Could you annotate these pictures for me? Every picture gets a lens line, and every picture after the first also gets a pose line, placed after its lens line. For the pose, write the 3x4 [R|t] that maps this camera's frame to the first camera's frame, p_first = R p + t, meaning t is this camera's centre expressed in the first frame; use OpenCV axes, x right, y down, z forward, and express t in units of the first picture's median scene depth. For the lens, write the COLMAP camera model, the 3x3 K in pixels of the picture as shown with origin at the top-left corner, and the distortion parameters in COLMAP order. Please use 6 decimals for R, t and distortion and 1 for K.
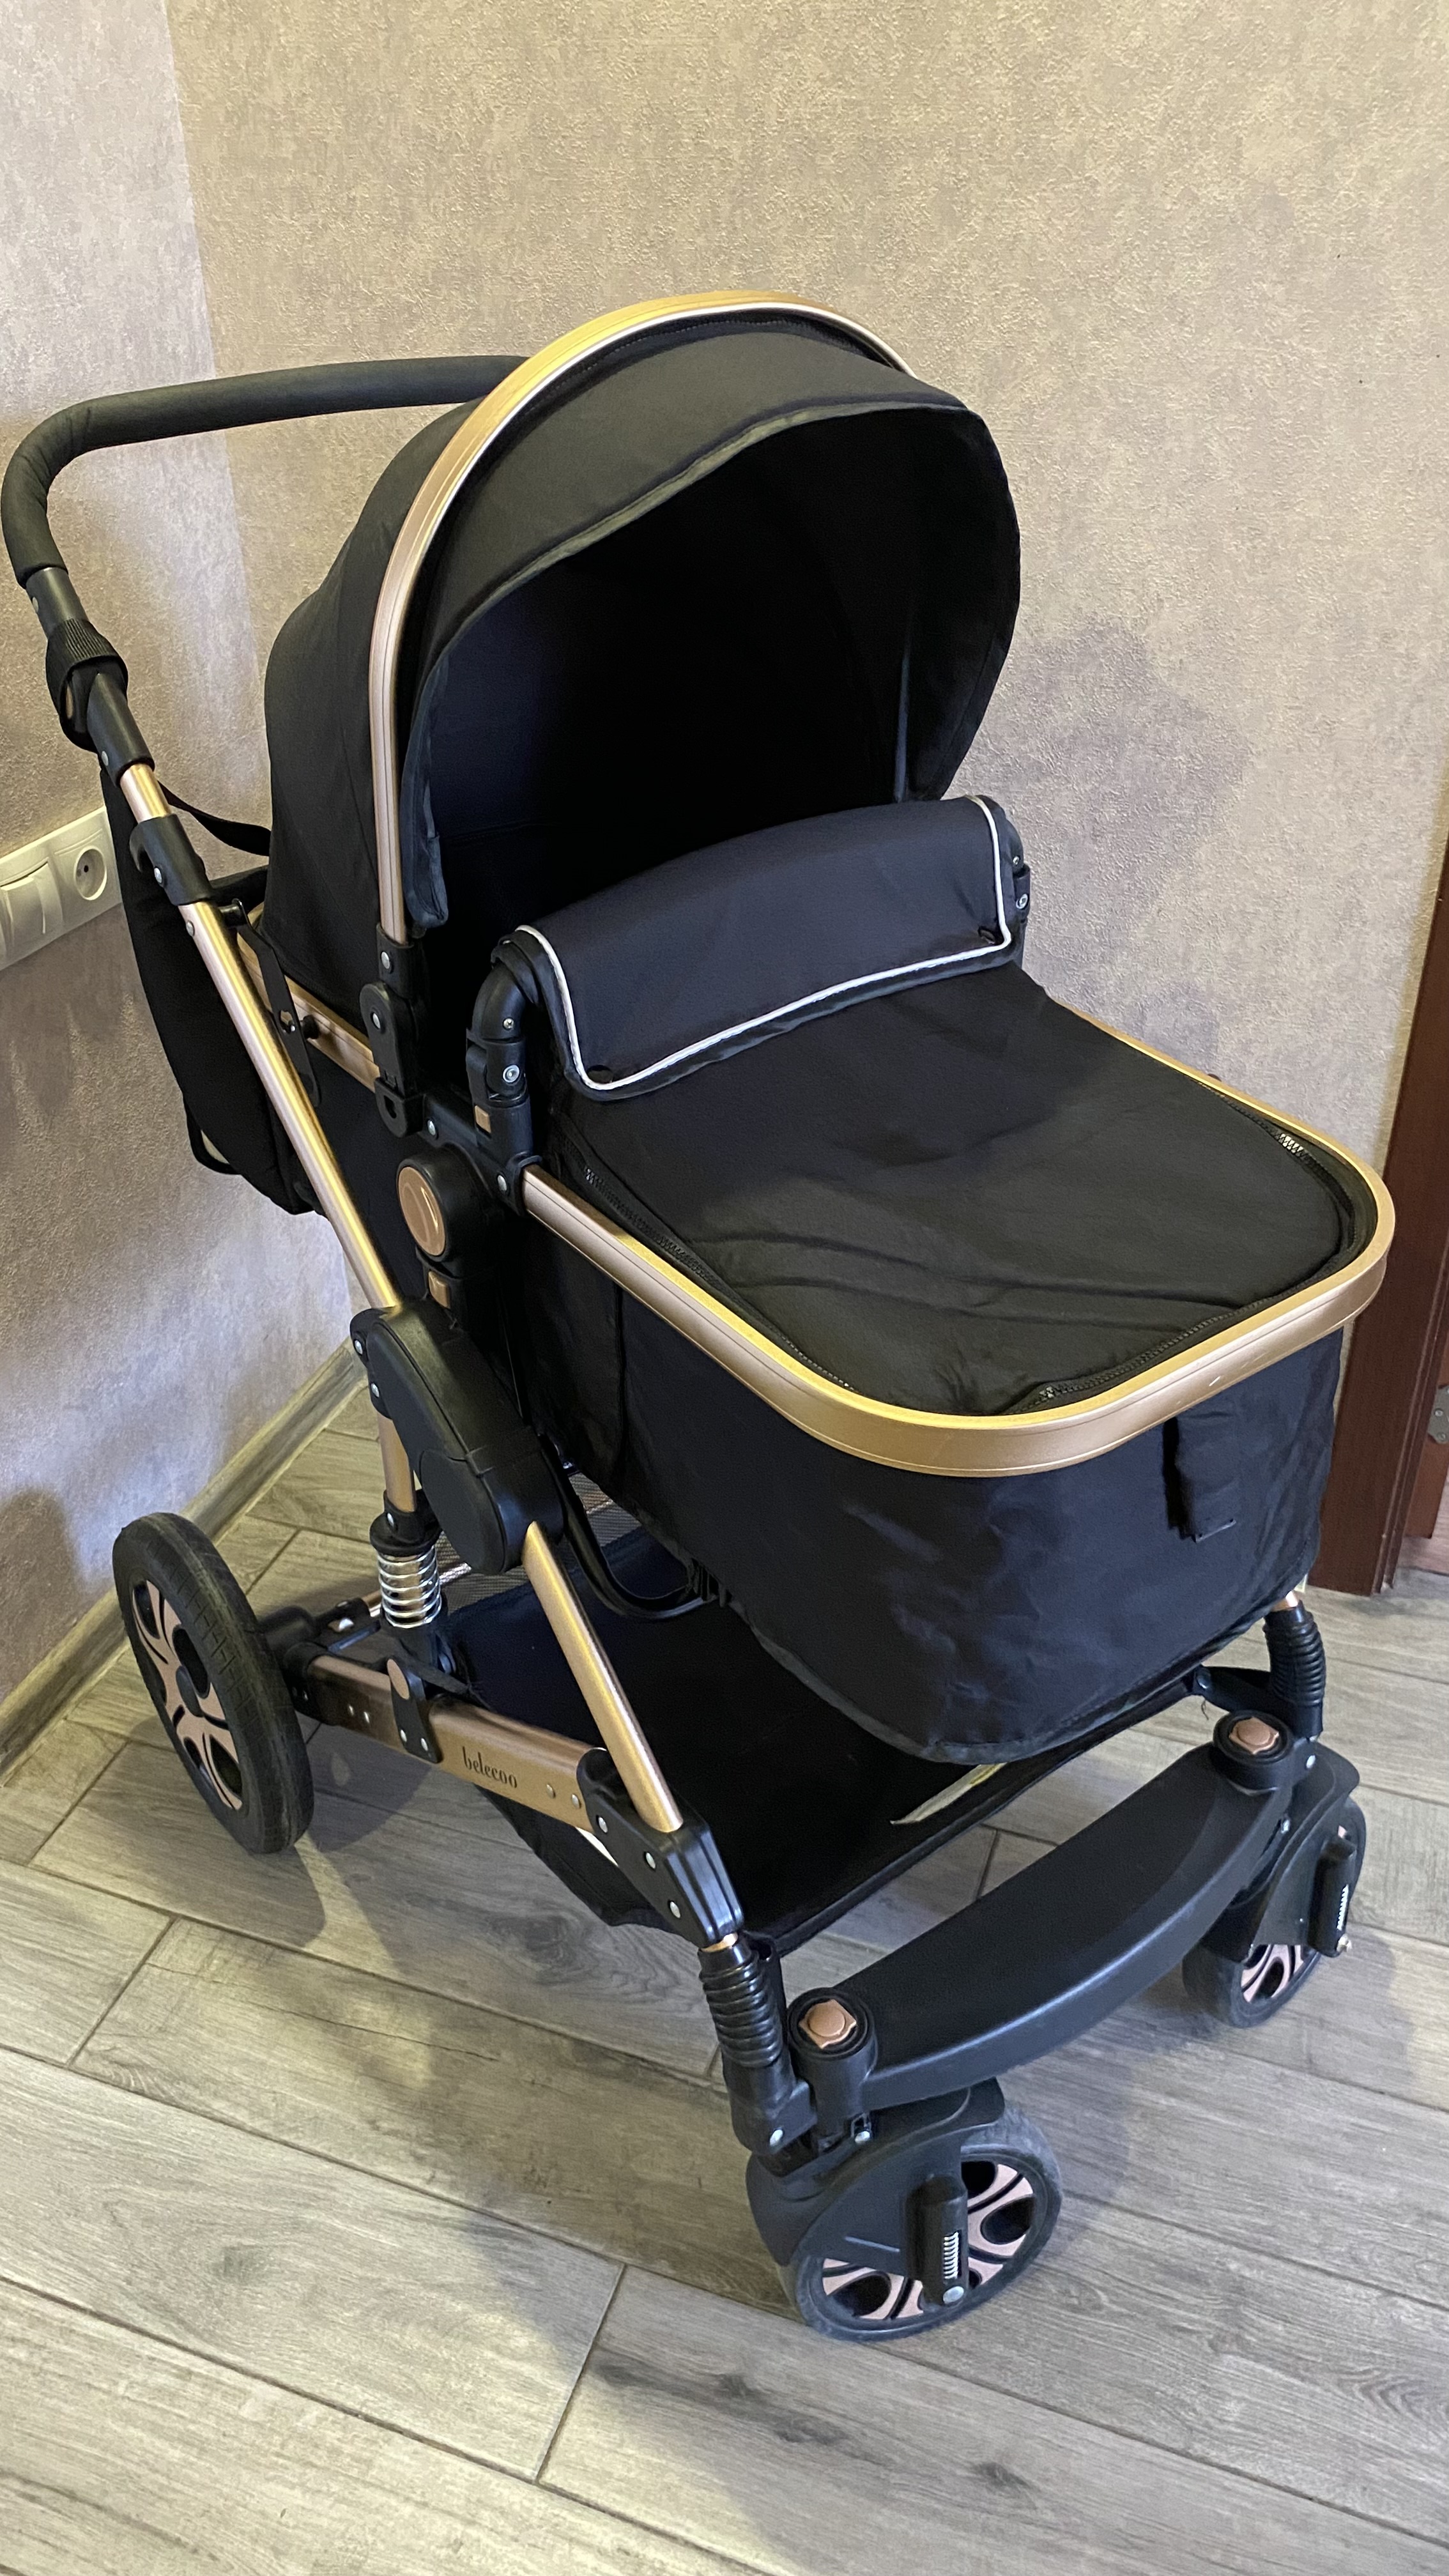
lens RADIAL K [[1988.0, 0, 726.3], [0, 1988.0, 1301.6], [0, 0, 1]] dist [-0.001754, -0.000466]
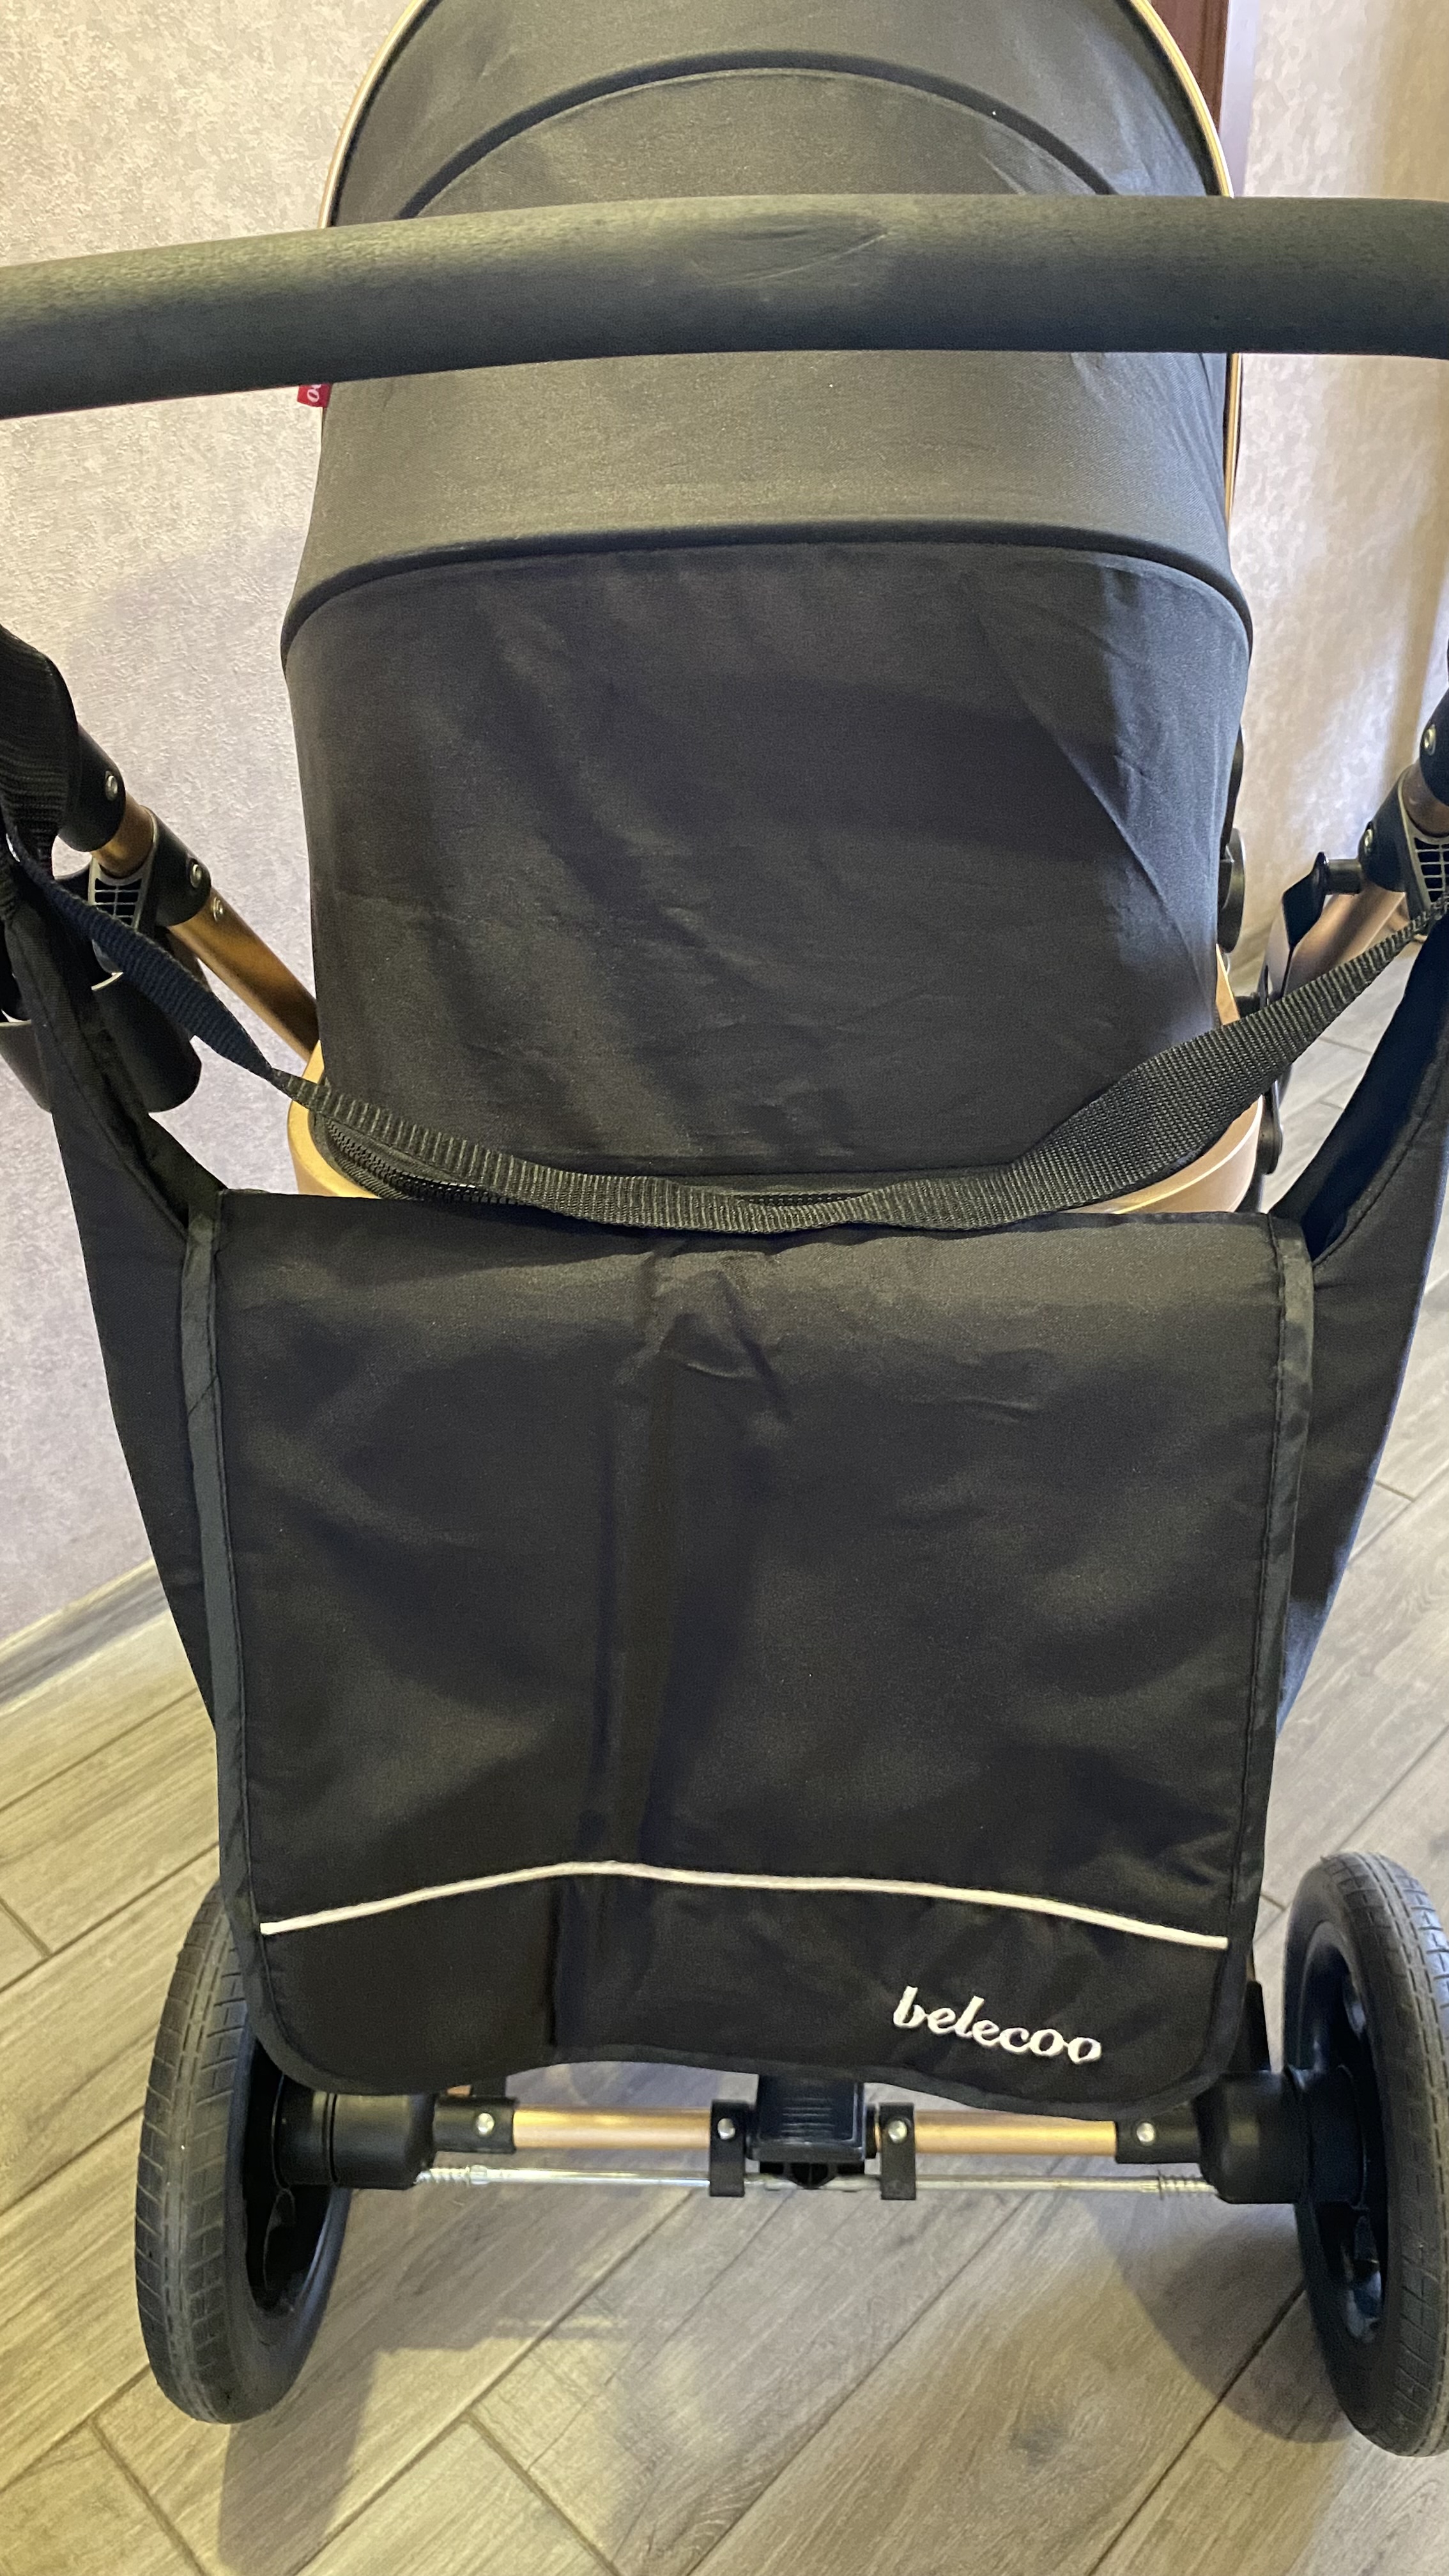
lens RADIAL K [[1988.0, 0, 751.0], [0, 1988.0, 1308.7], [0, 0, 1]] dist [-0.001754, -0.000466]
pose [[0.403995, -0.506867, 0.761495, -0.623401], [0.527777, 0.809079, 0.258539, -0.140104], [-0.747155, 0.297450, 0.594376, 0.440504]]
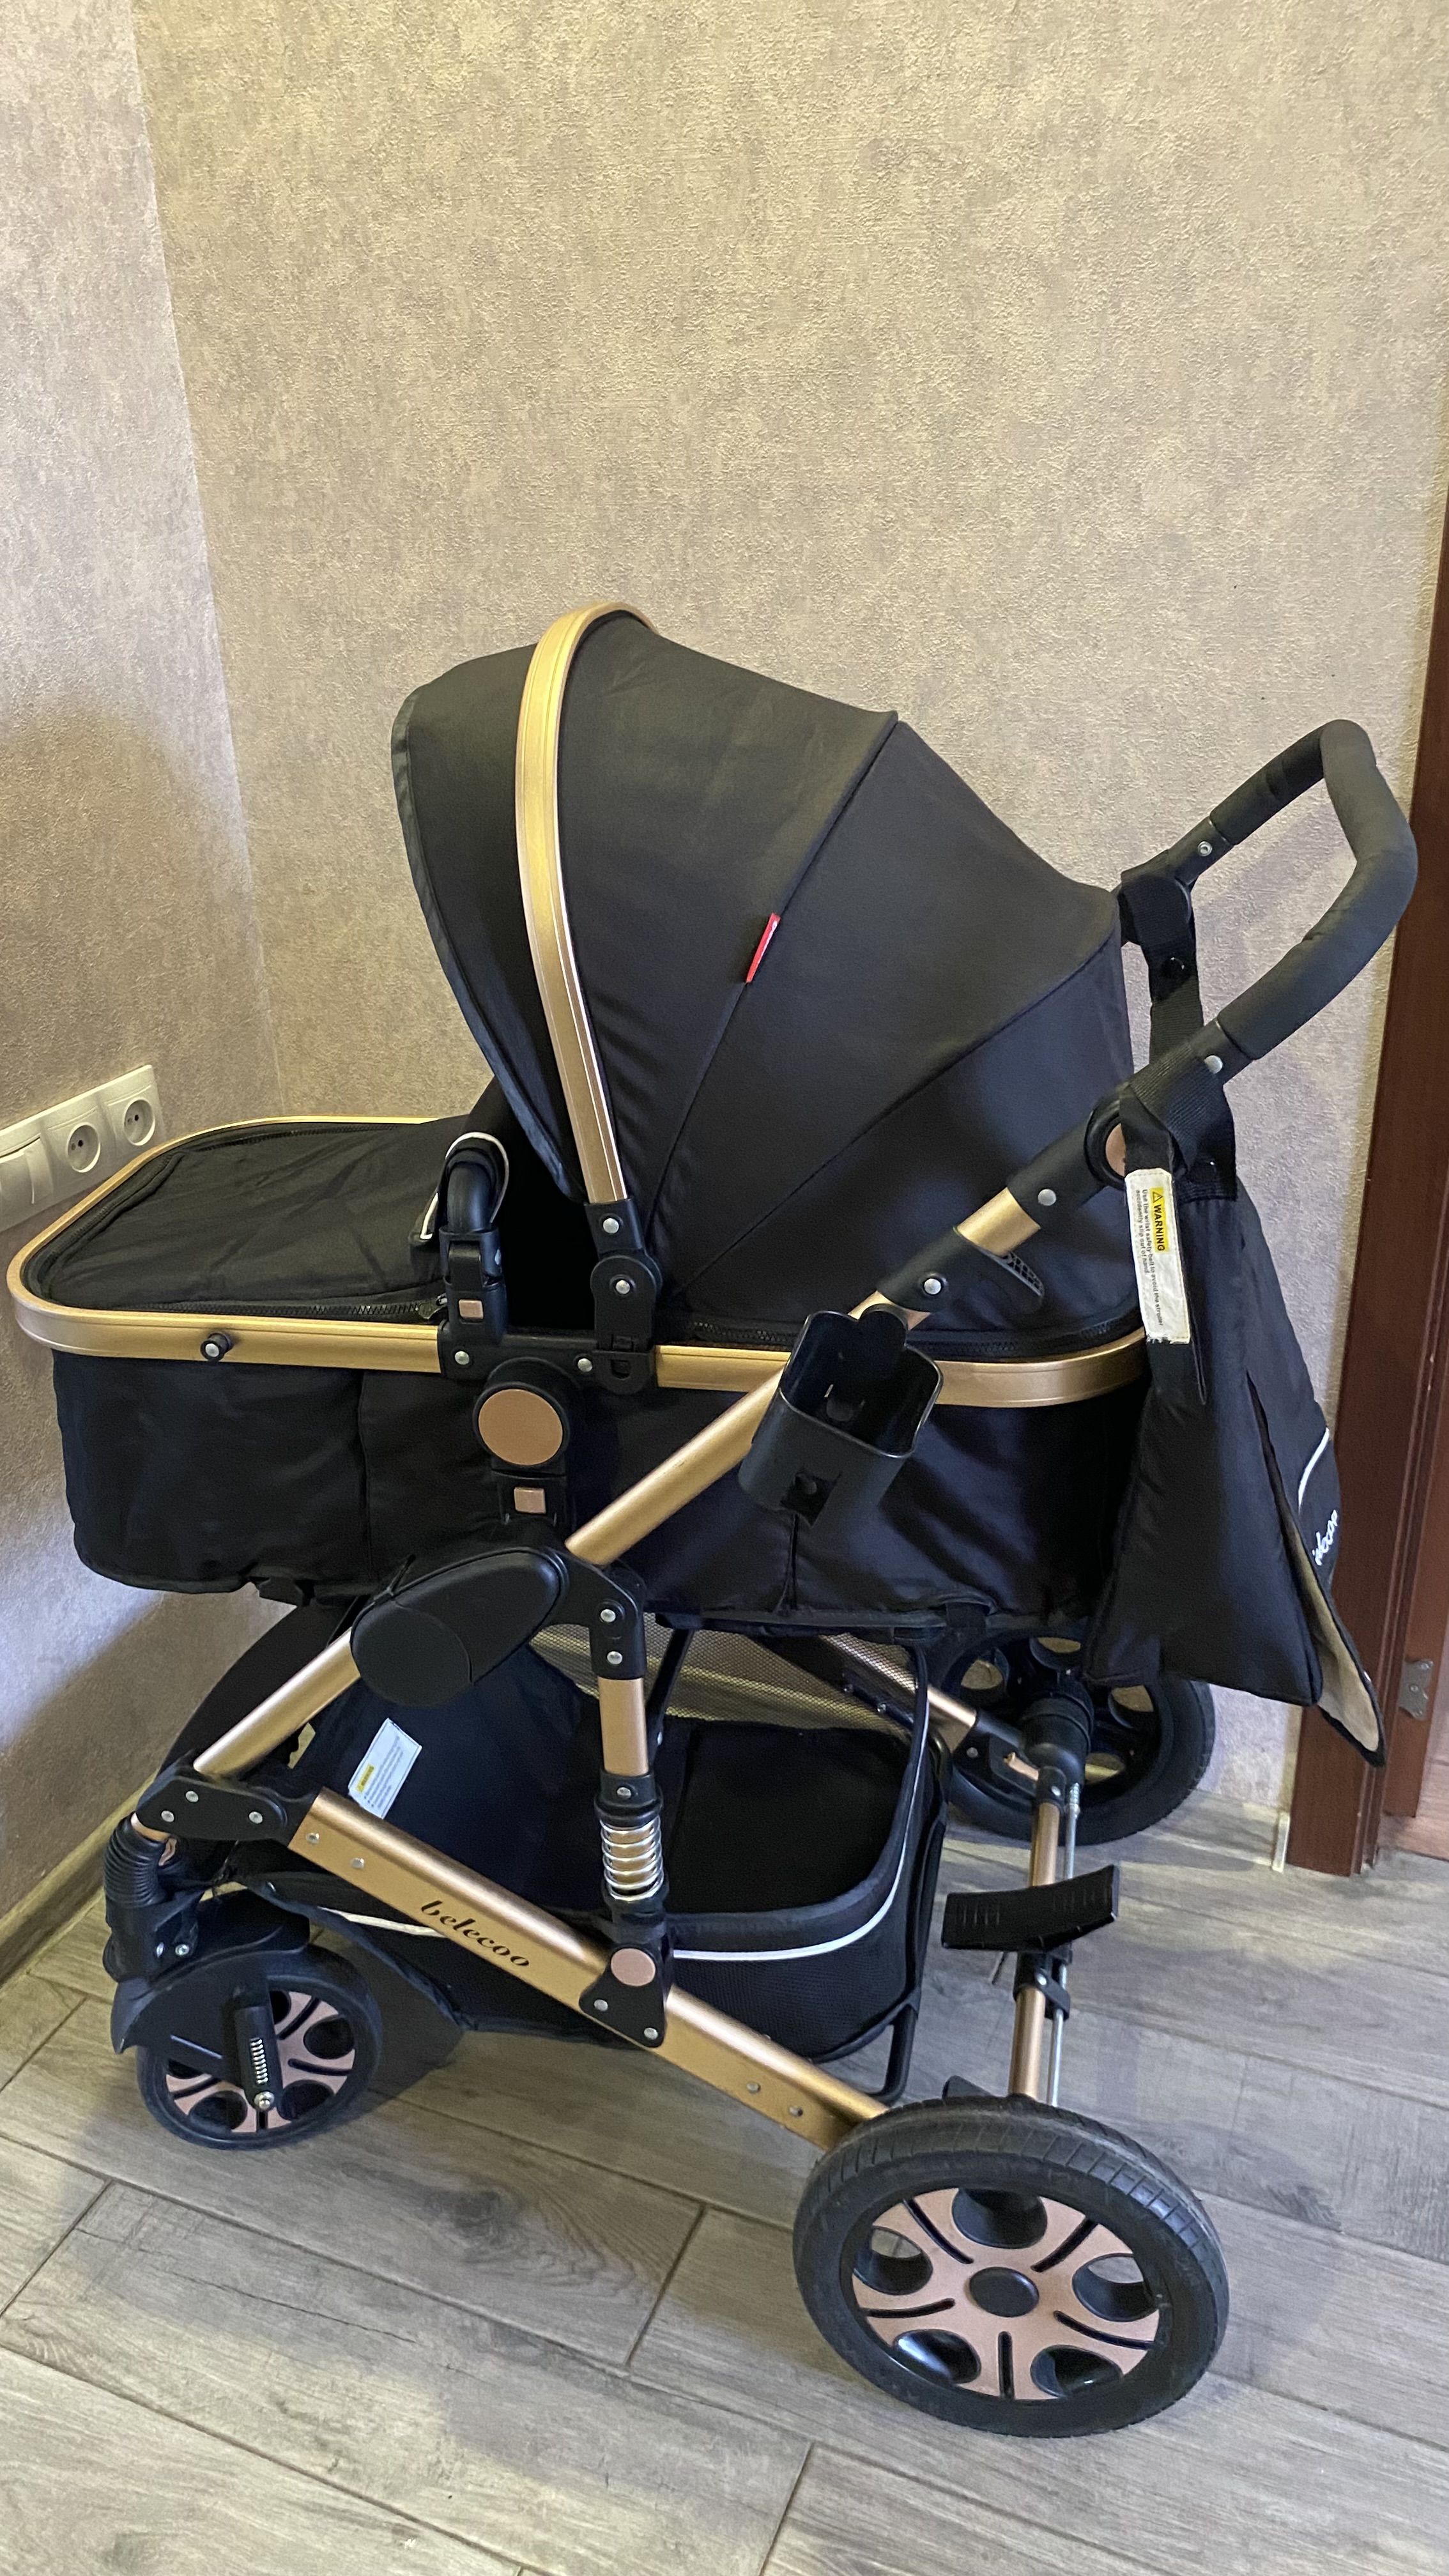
lens RADIAL K [[1988.0, 0, 749.4], [0, 1988.0, 1326.0], [0, 0, 1]] dist [-0.001754, -0.000466]
pose [[0.998819, 0.009081, -0.047740, 0.093242], [-0.014589, 0.993104, -0.116327, -0.003989], [0.046355, 0.116886, 0.992063, -0.021966]]
